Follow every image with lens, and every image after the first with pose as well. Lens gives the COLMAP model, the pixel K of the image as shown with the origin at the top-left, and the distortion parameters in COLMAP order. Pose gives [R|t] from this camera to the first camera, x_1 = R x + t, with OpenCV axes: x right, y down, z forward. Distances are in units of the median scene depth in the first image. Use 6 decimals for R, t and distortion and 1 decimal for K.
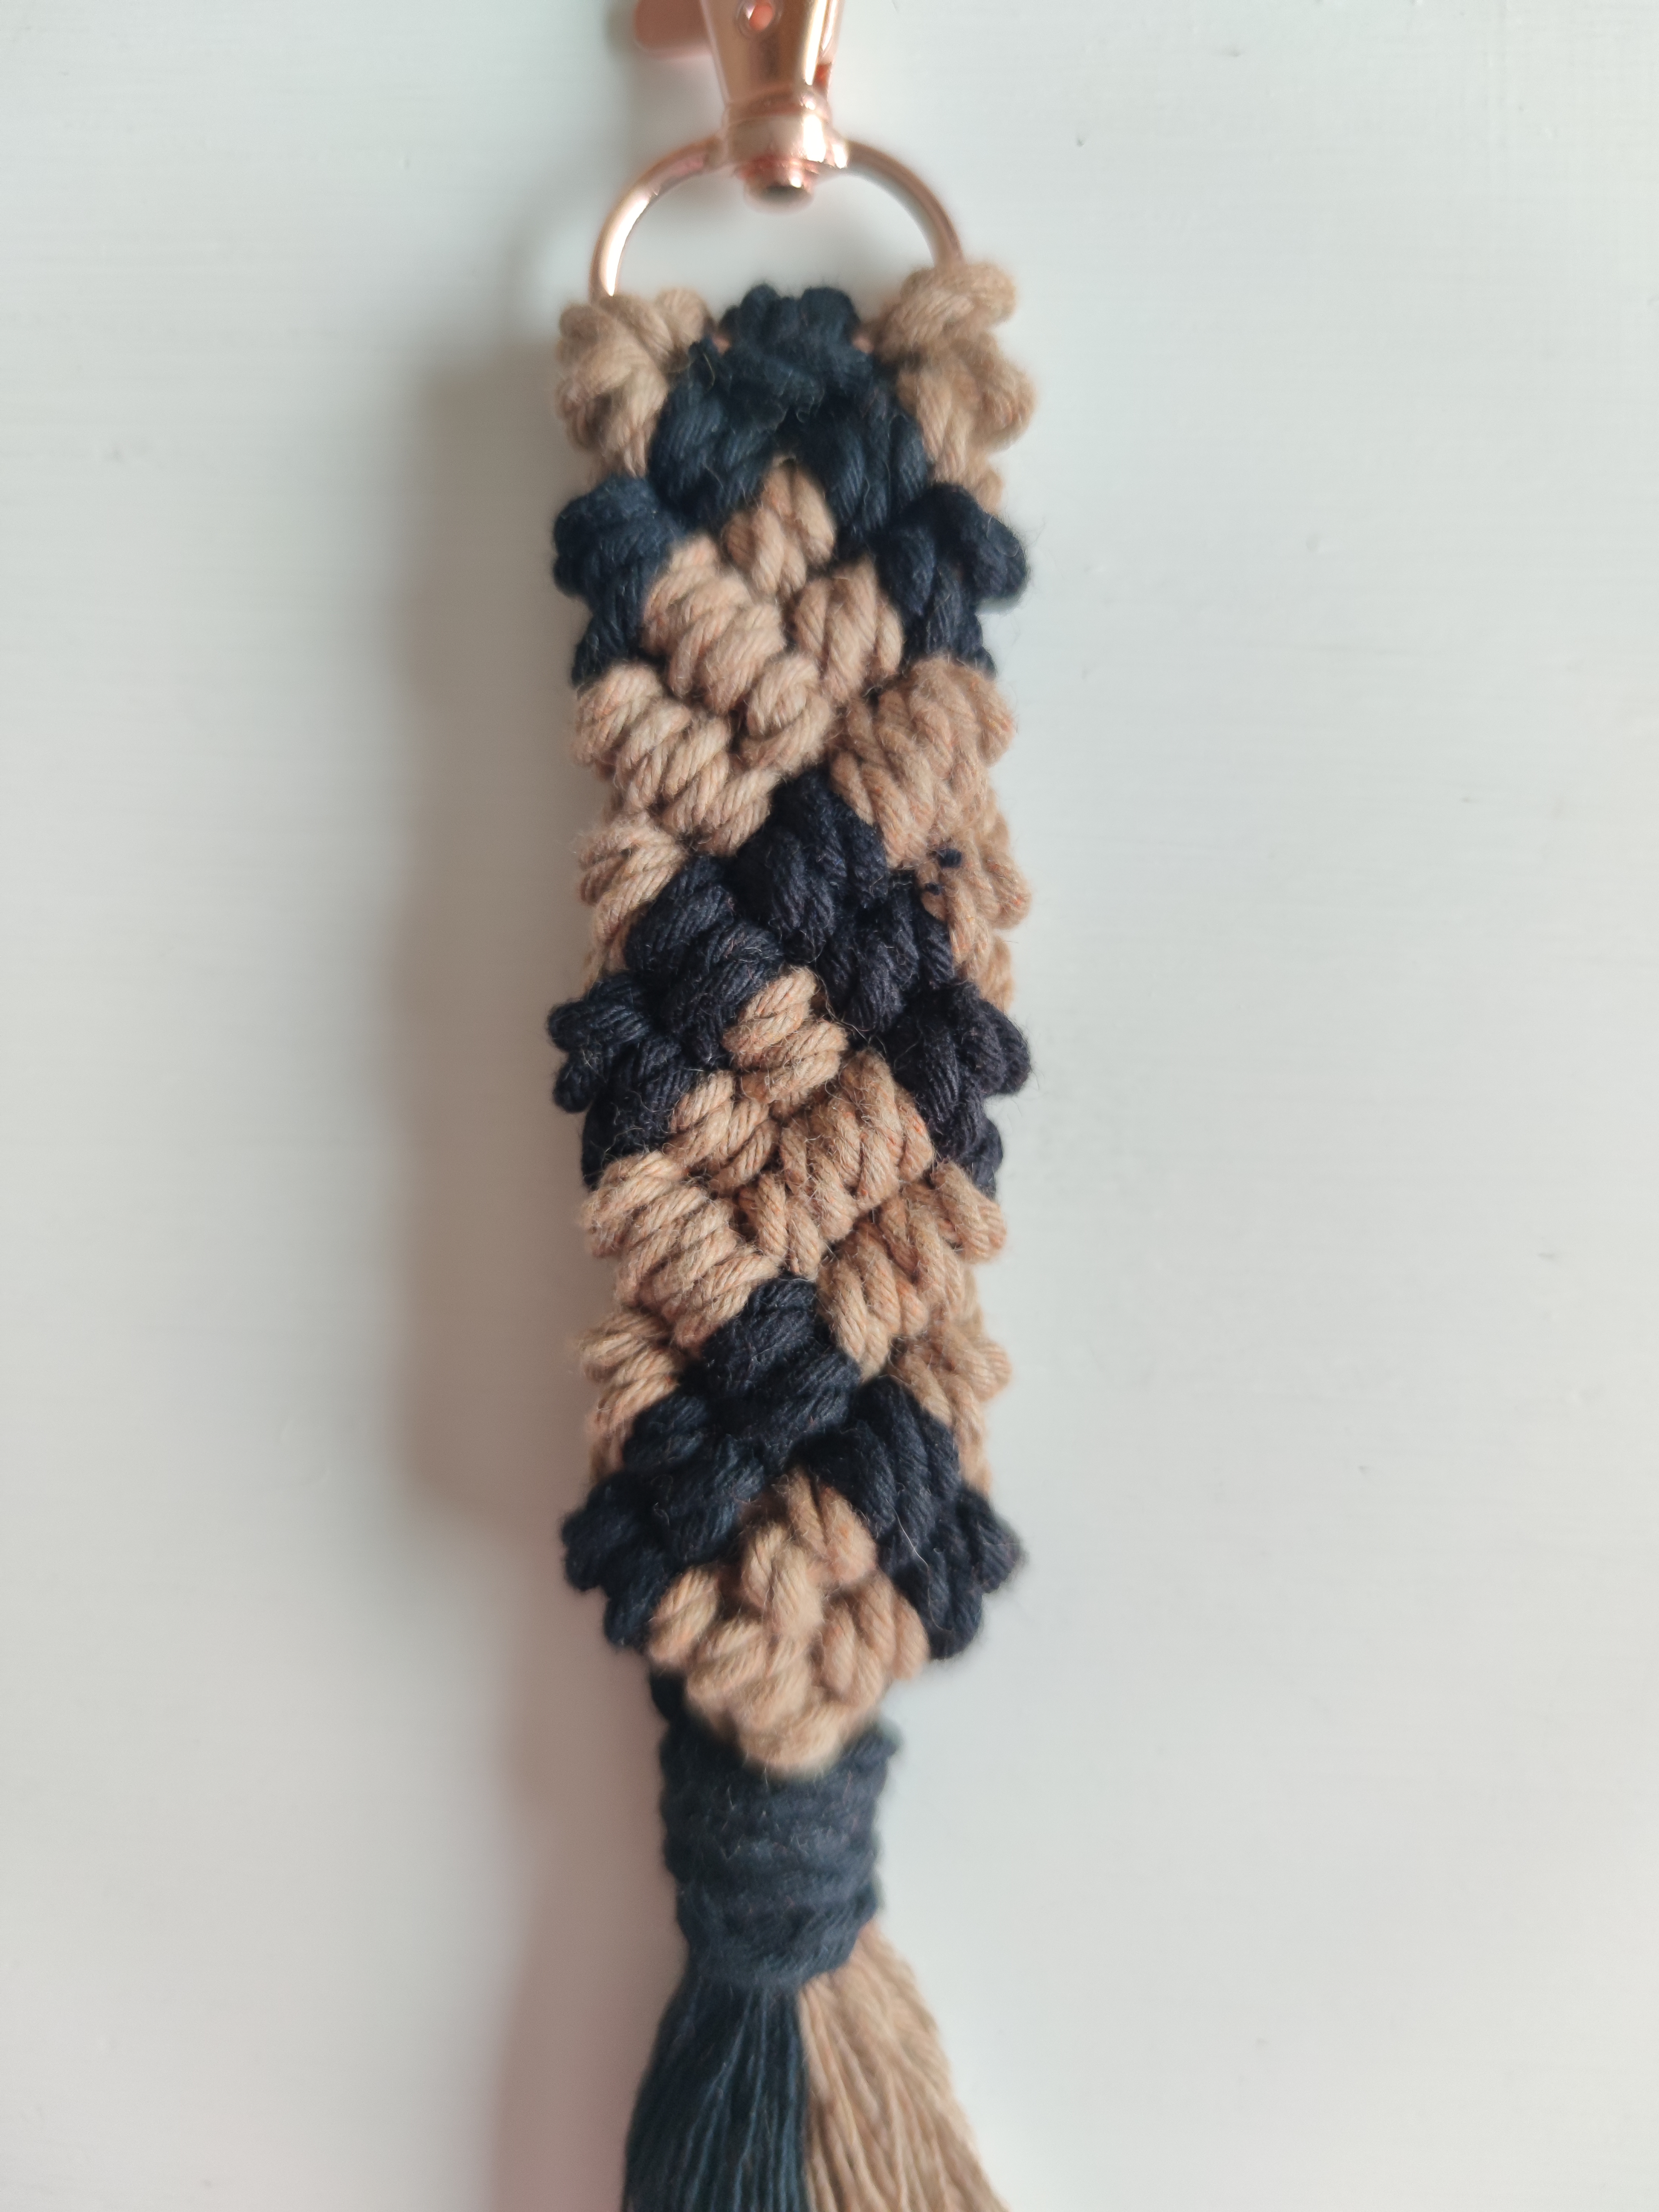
lens RADIAL K [[1667.3, 0, 829.5], [0, 1667.3, 1106.0], [0, 0, 1]] dist [-0.047569, -0.000988]
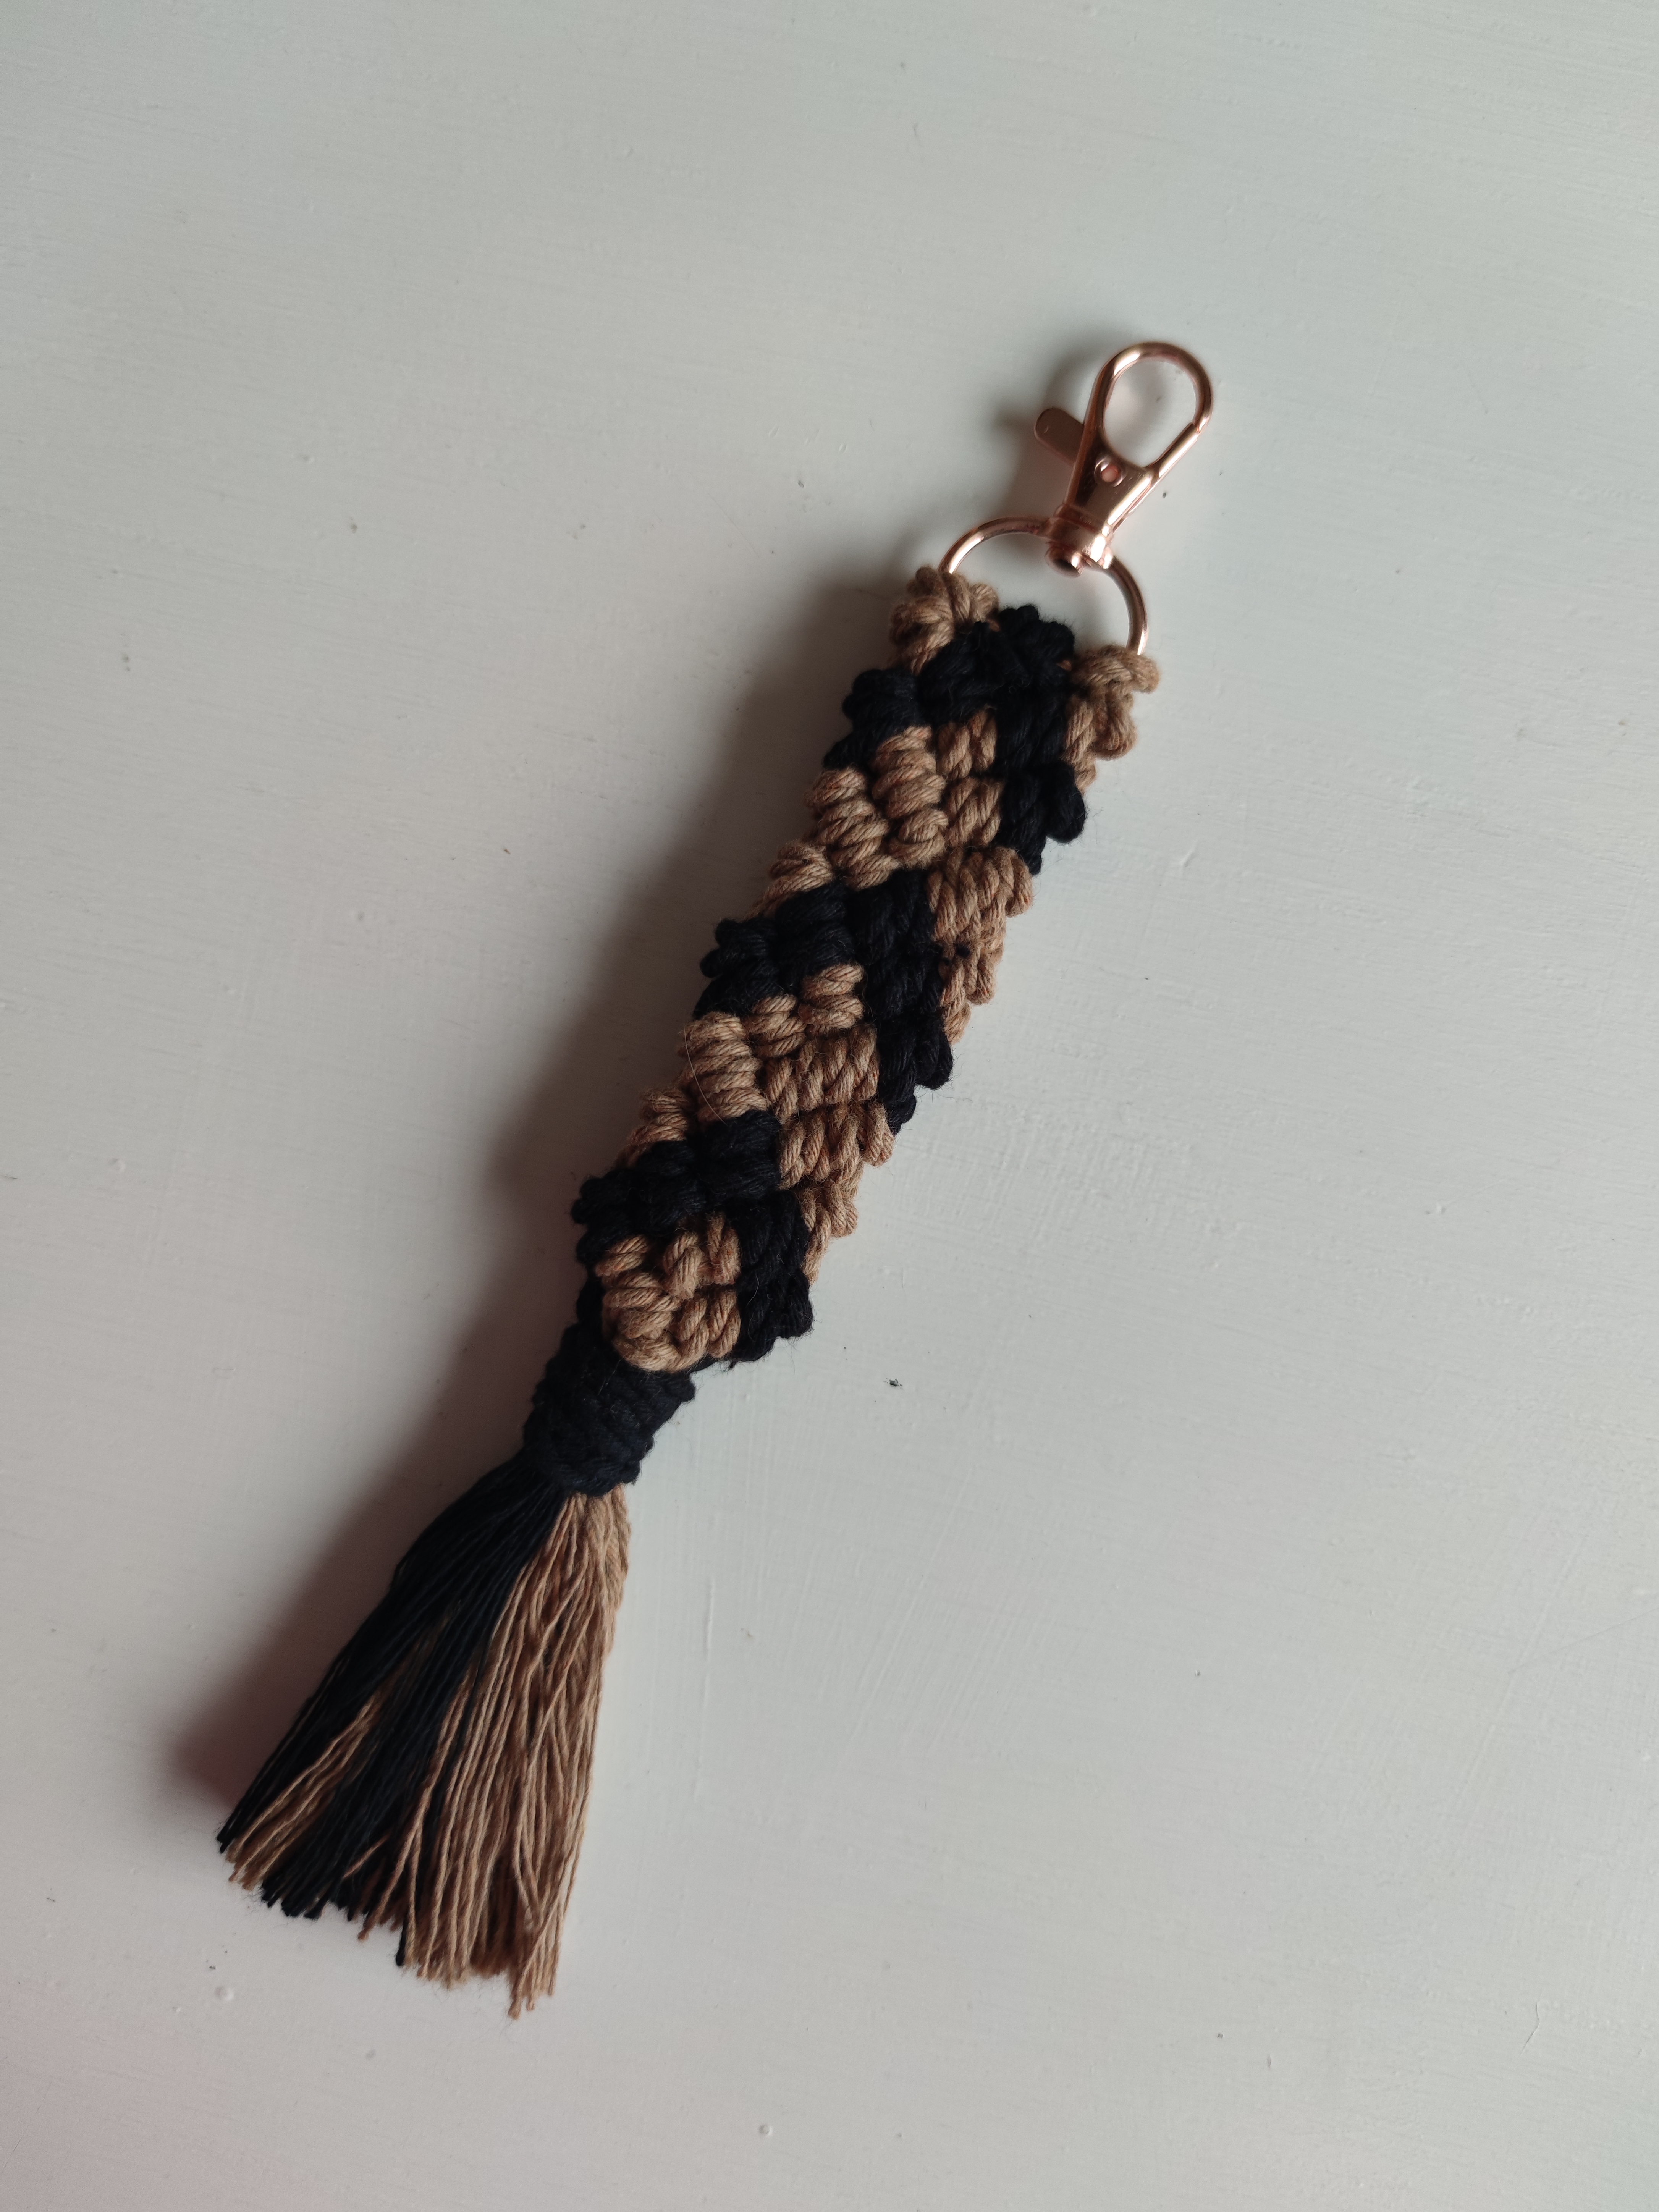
lens RADIAL K [[1568.3, 0, 829.5], [0, 1568.3, 1106.0], [0, 0, 1]] dist [0.055652, 0.000355]
pose [[0.877509, 0.479529, -0.005498, 0.034949], [-0.479497, 0.877148, -0.026340, 0.108235], [-0.007808, 0.025750, 0.999638, -0.666817]]
